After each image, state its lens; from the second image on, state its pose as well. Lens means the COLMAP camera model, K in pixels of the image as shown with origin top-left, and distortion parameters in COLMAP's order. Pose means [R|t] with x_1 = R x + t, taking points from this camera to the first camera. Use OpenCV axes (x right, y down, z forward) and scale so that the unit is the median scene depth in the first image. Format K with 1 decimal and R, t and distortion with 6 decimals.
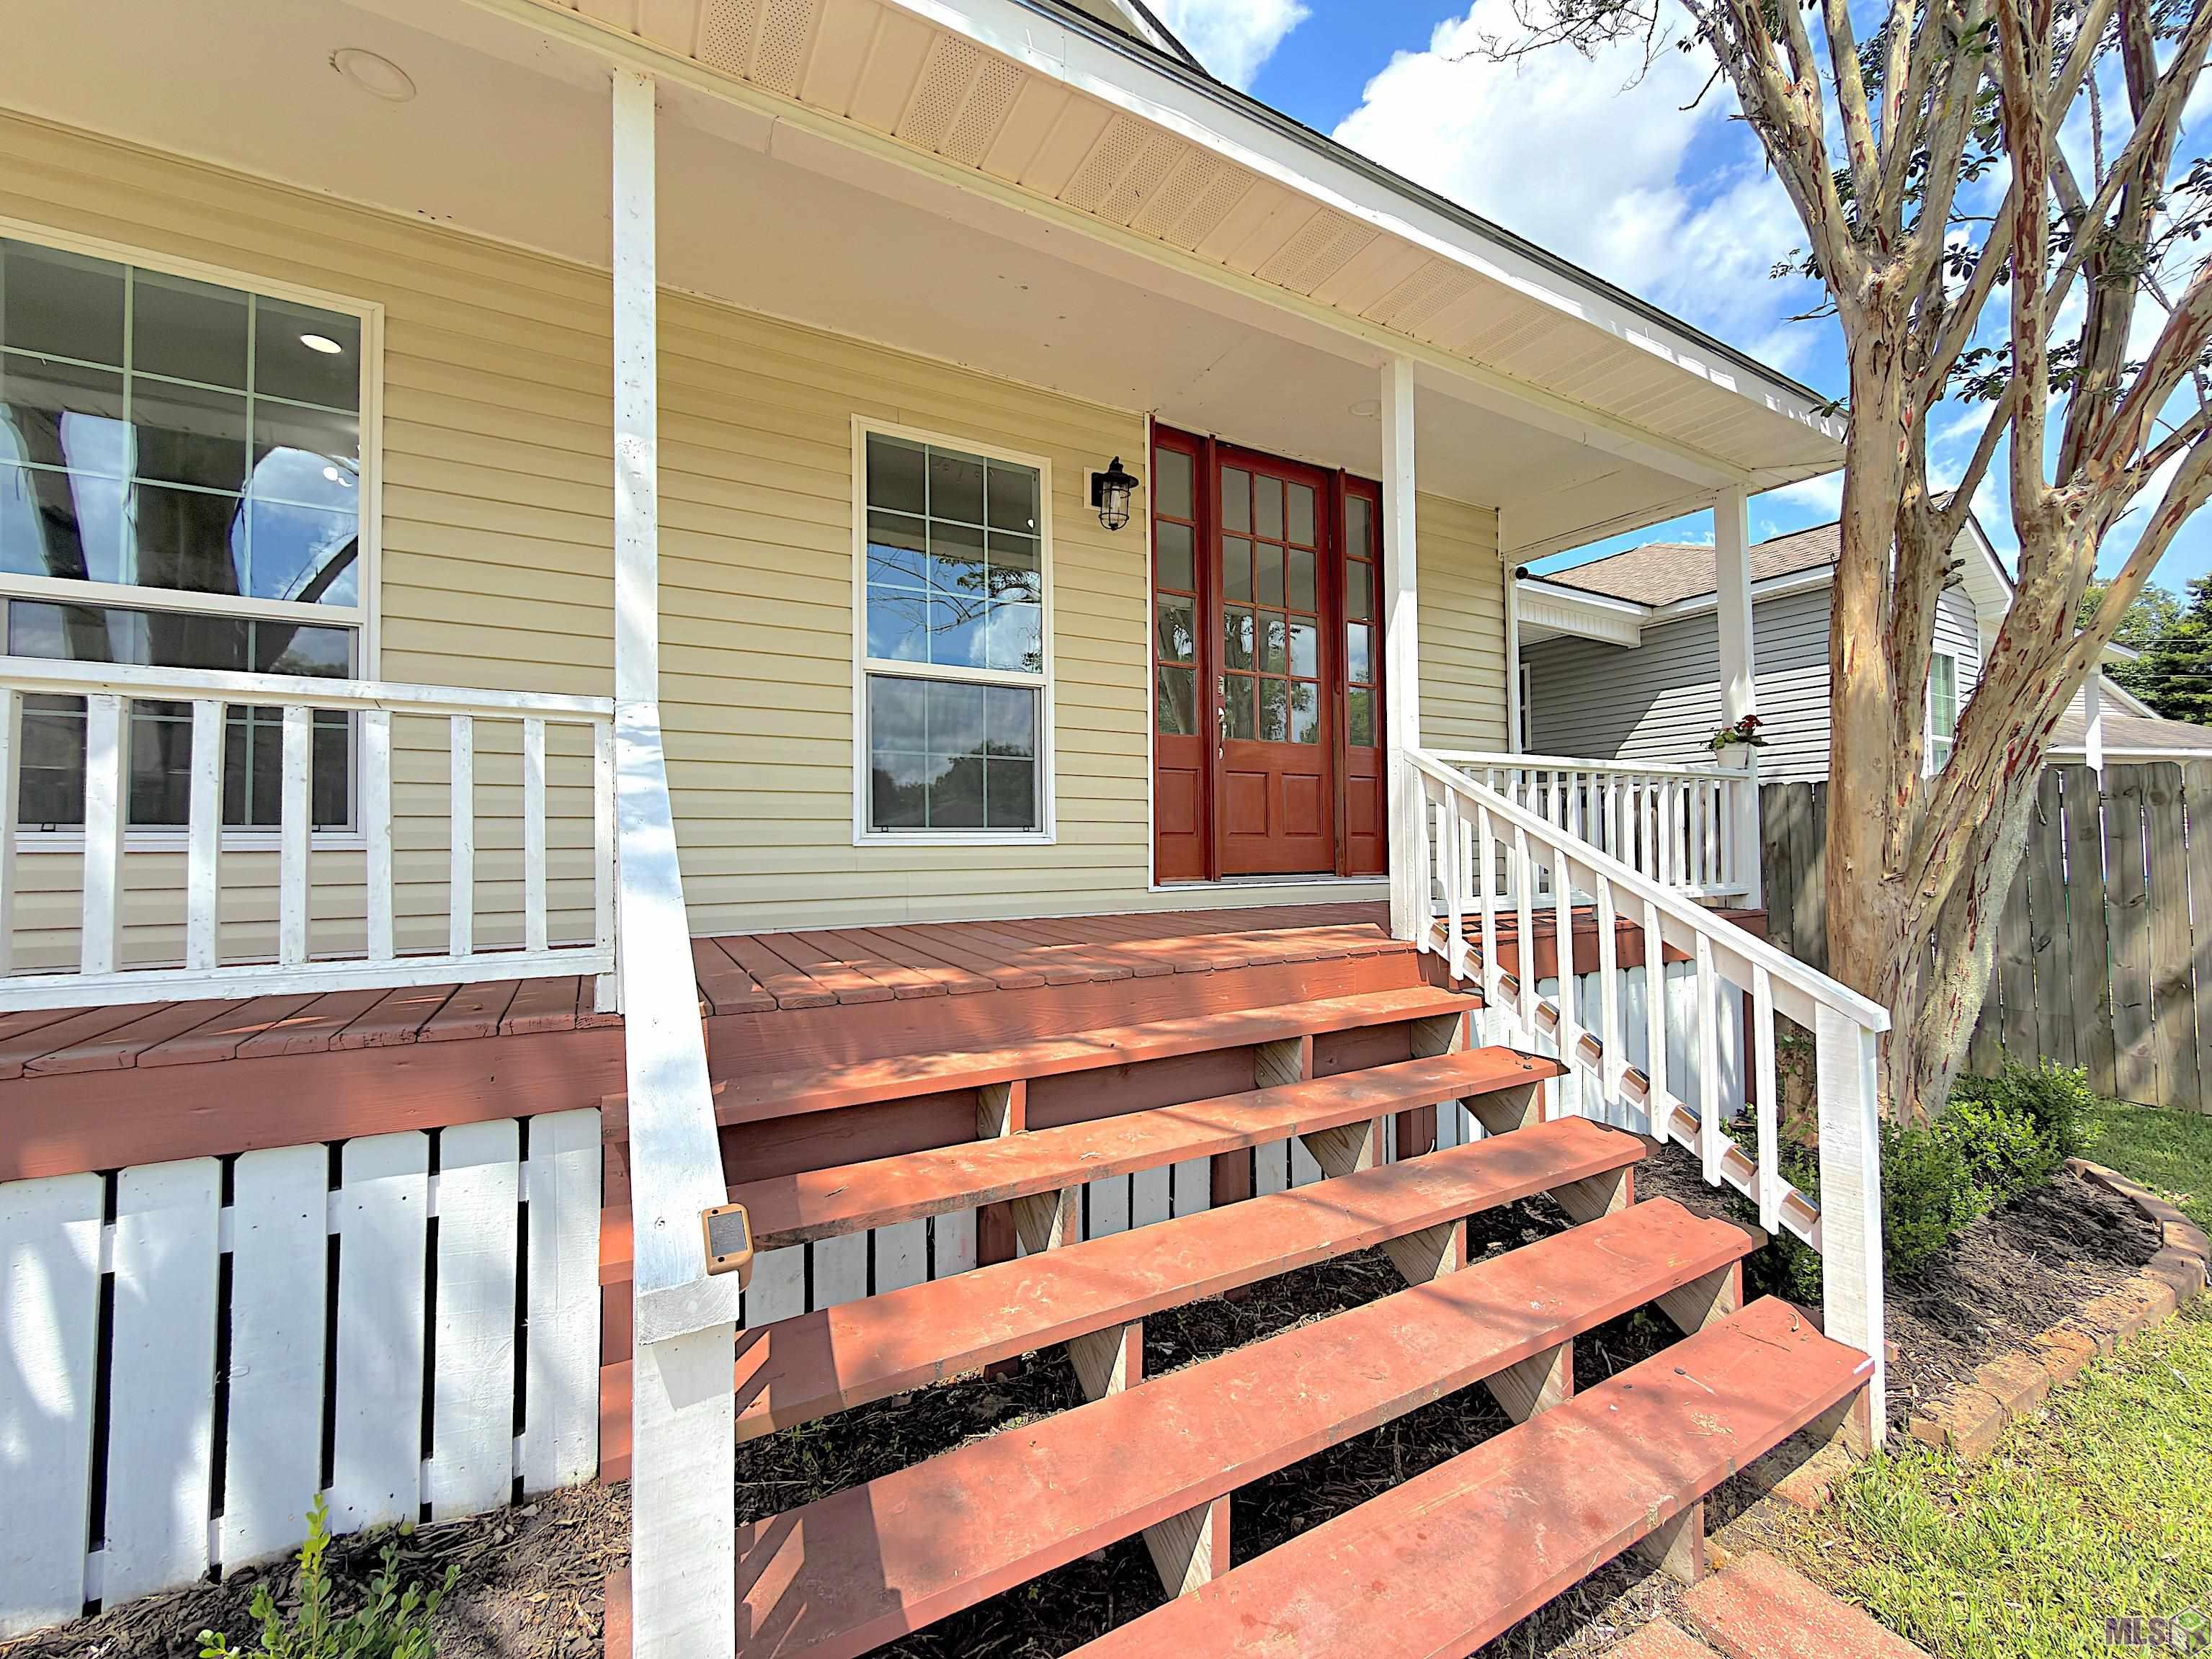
lens RADIAL K [[879.7, 0, 1106.0], [0, 879.7, 829.5], [0, 0, 1]] dist [-0.000853, -0.000391]
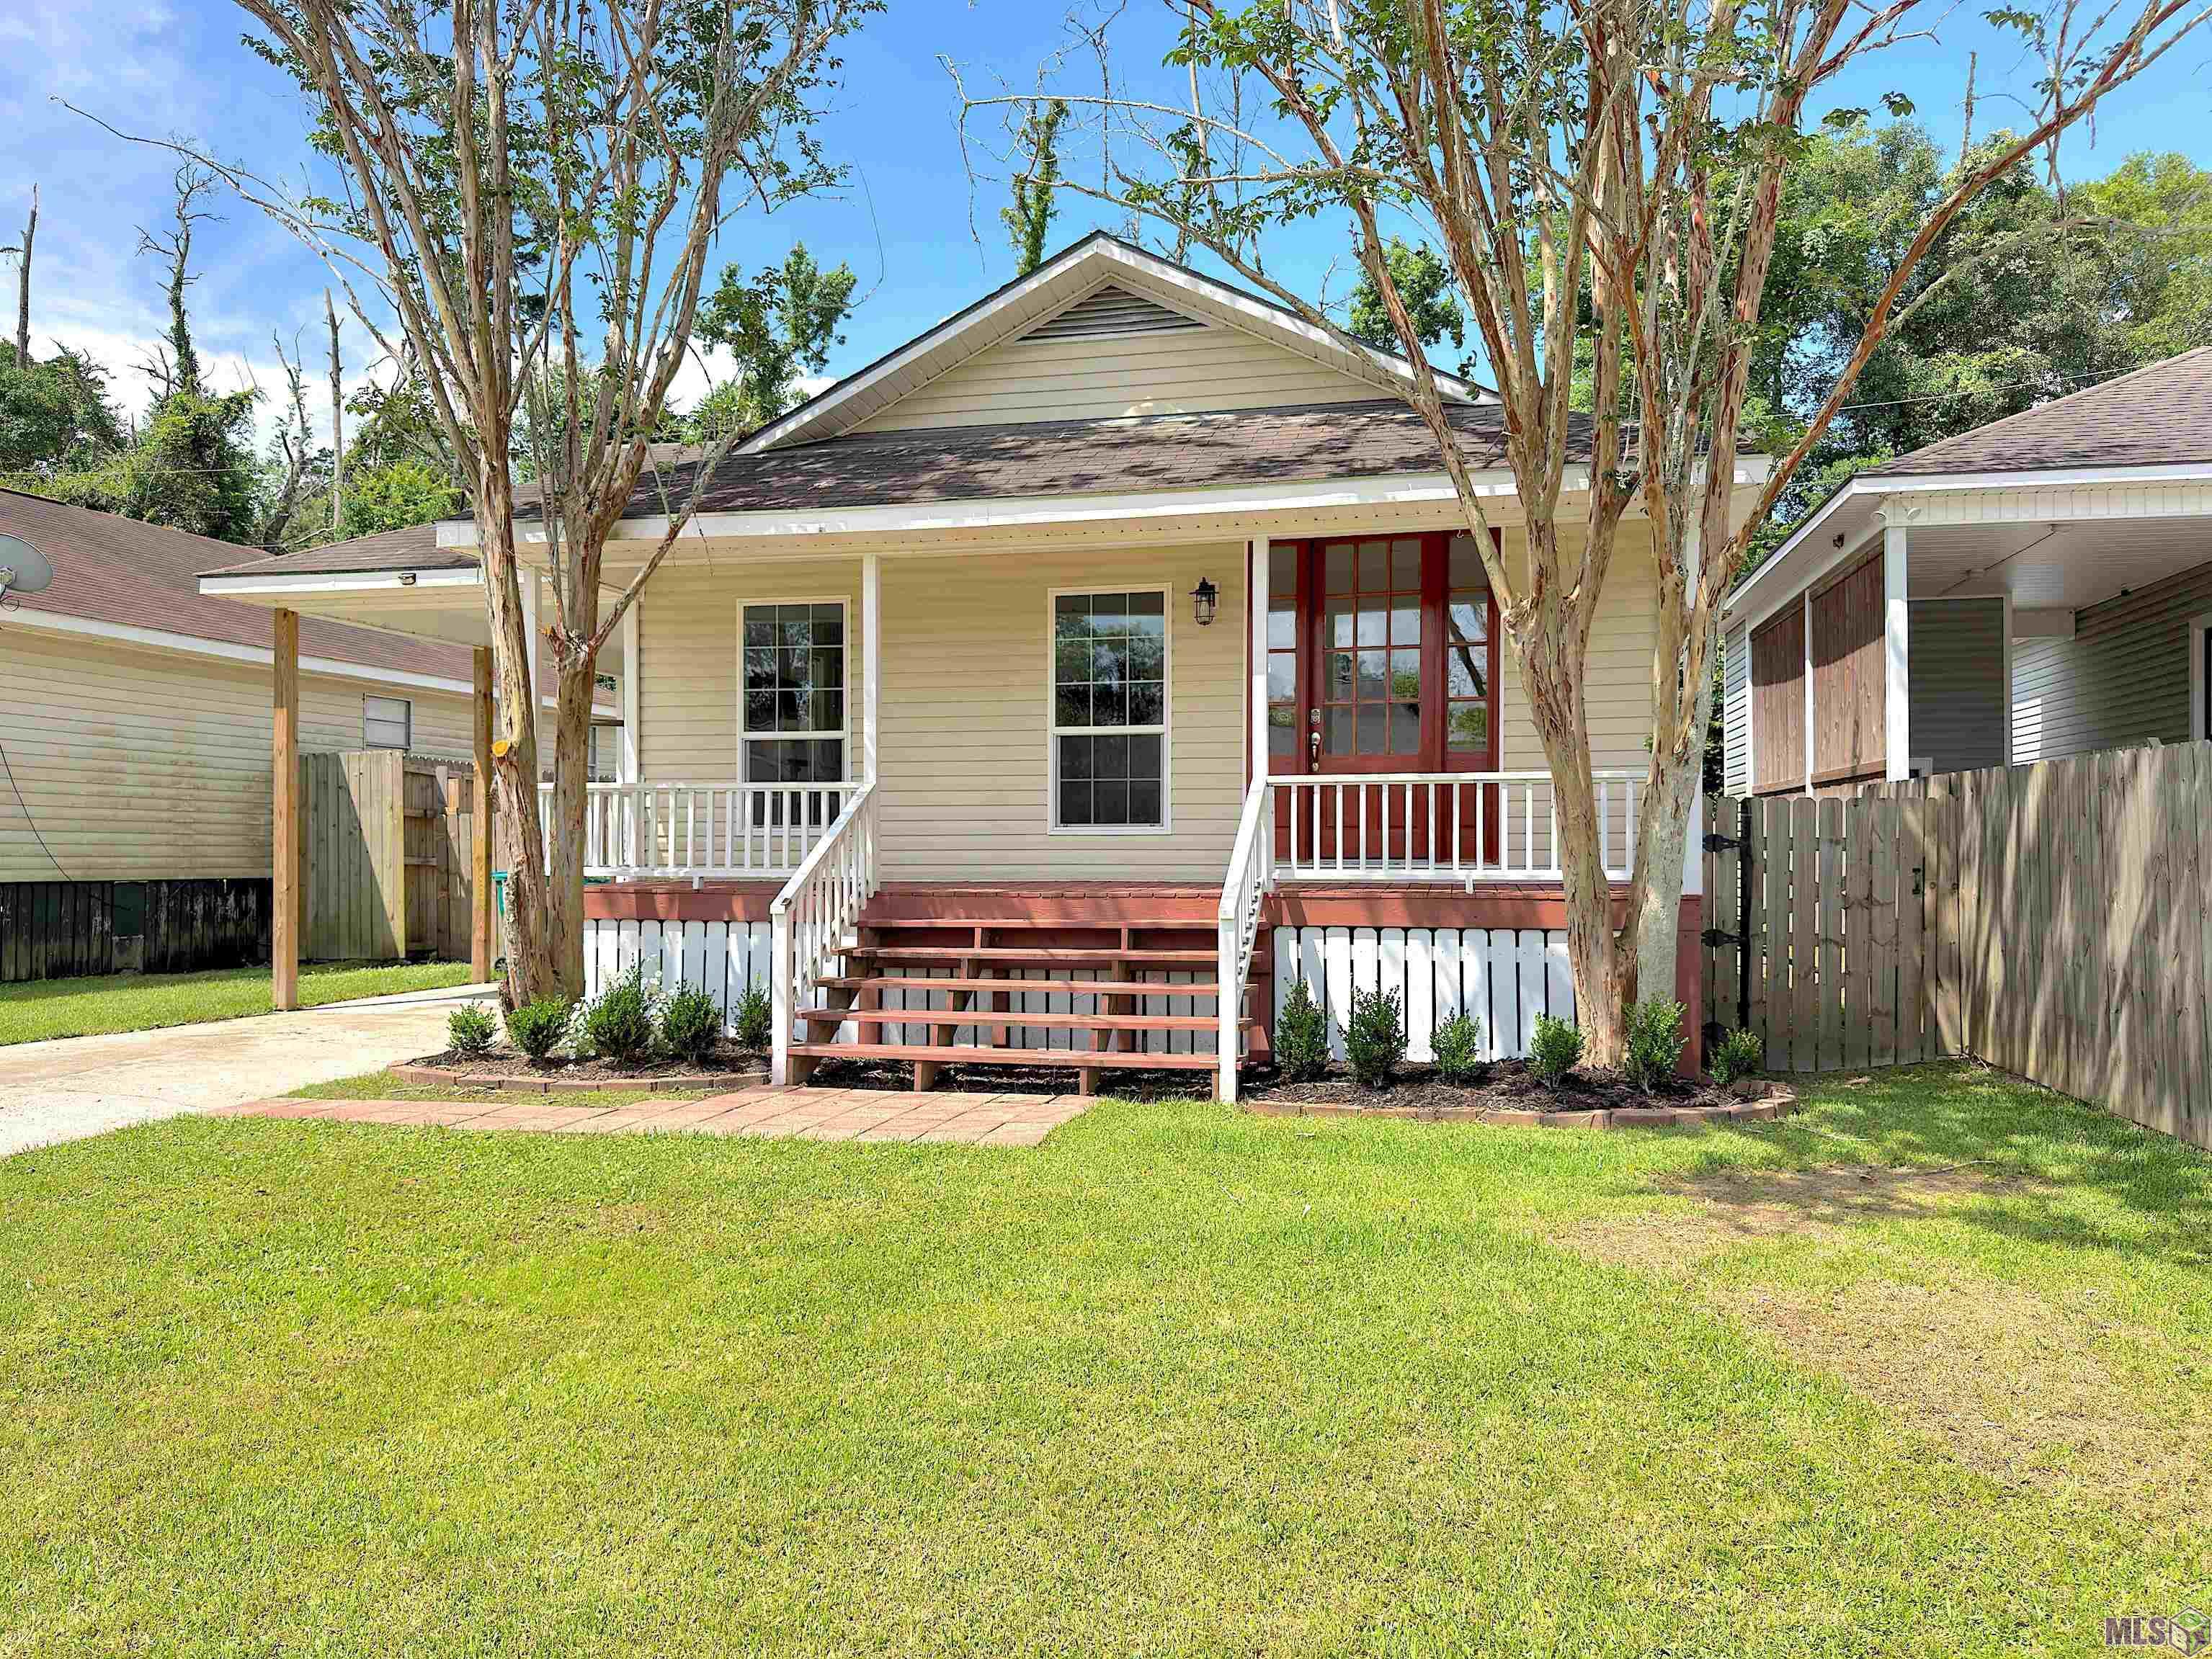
lens RADIAL K [[1546.1, 0, 1137.7], [0, 1546.1, 835.6], [0, 0, 1]] dist [0.053960, -0.061507]
pose [[0.746650, 0.009367, -0.665151, 1.992754], [0.005251, 0.999787, 0.019974, -0.041023], [0.665196, -0.018406, 0.746442, -1.251989]]
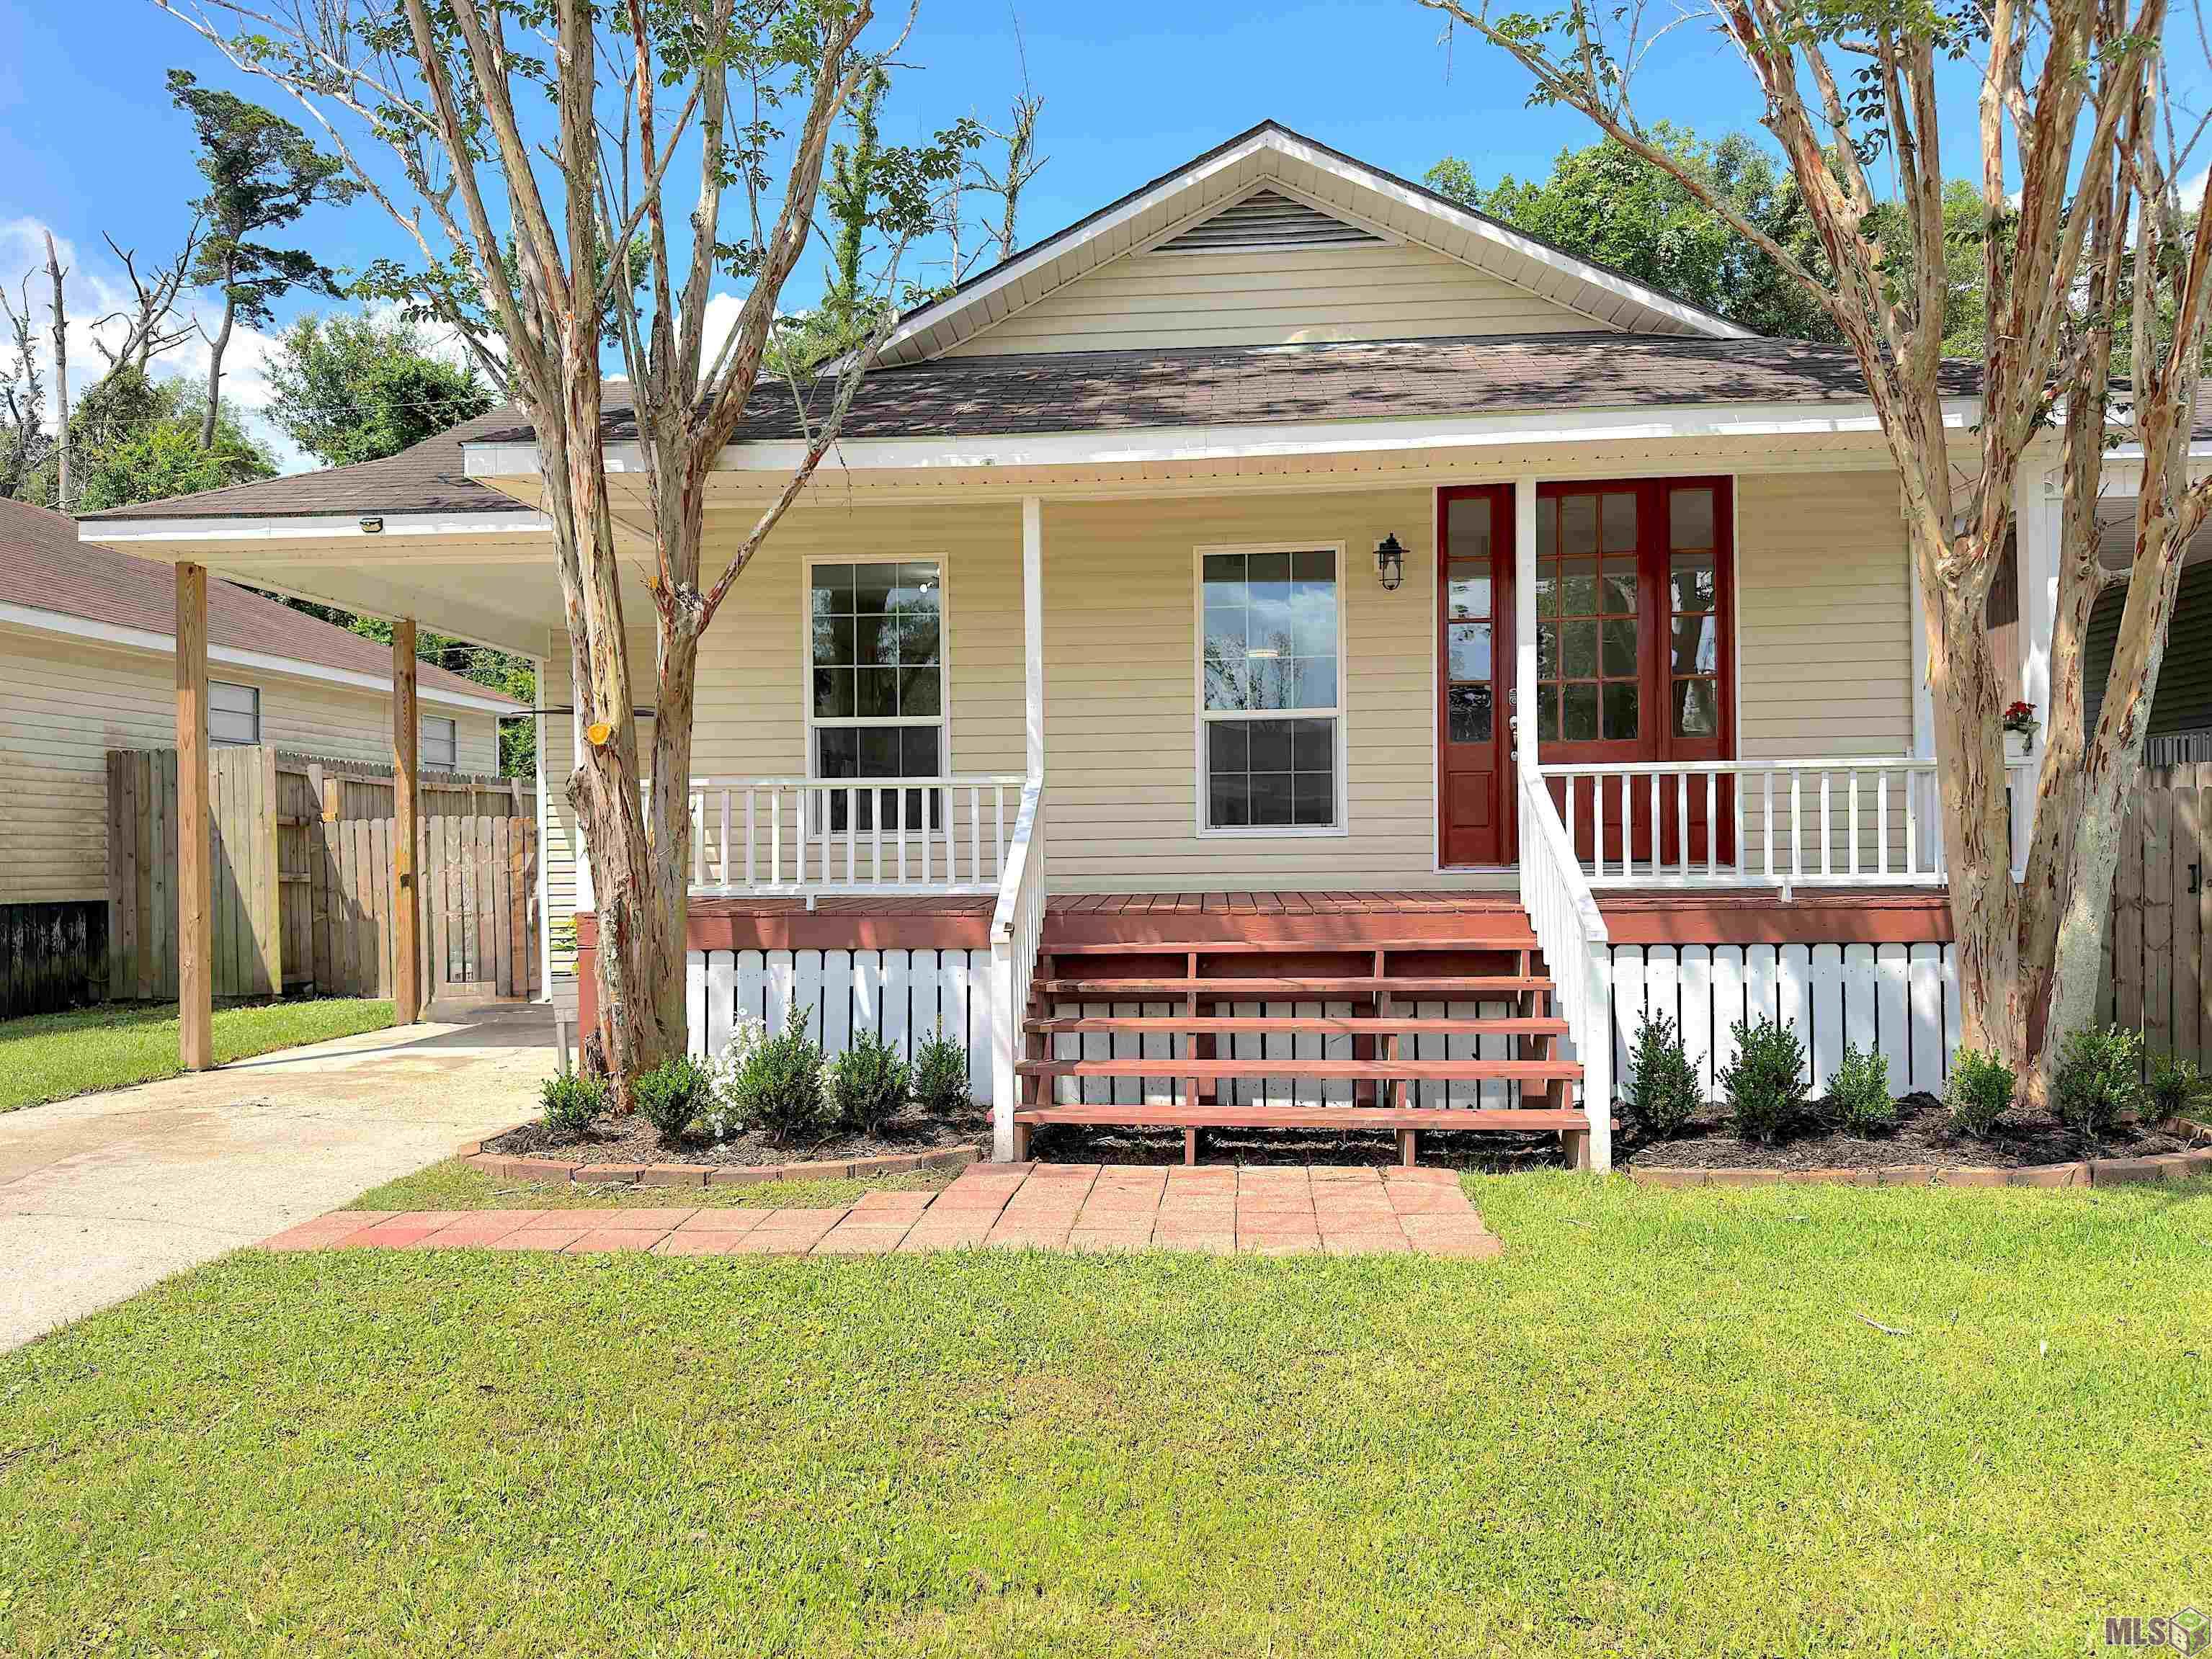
lens RADIAL K [[1540.0, 0, 1106.0], [0, 1540.0, 829.5], [0, 0, 1]] dist [0.047553, -0.036776]
pose [[0.830567, -0.001362, -0.556916, 1.082099], [0.013037, 0.999771, 0.016999, -0.042364], [0.556765, -0.021379, 0.830395, -1.306742]]
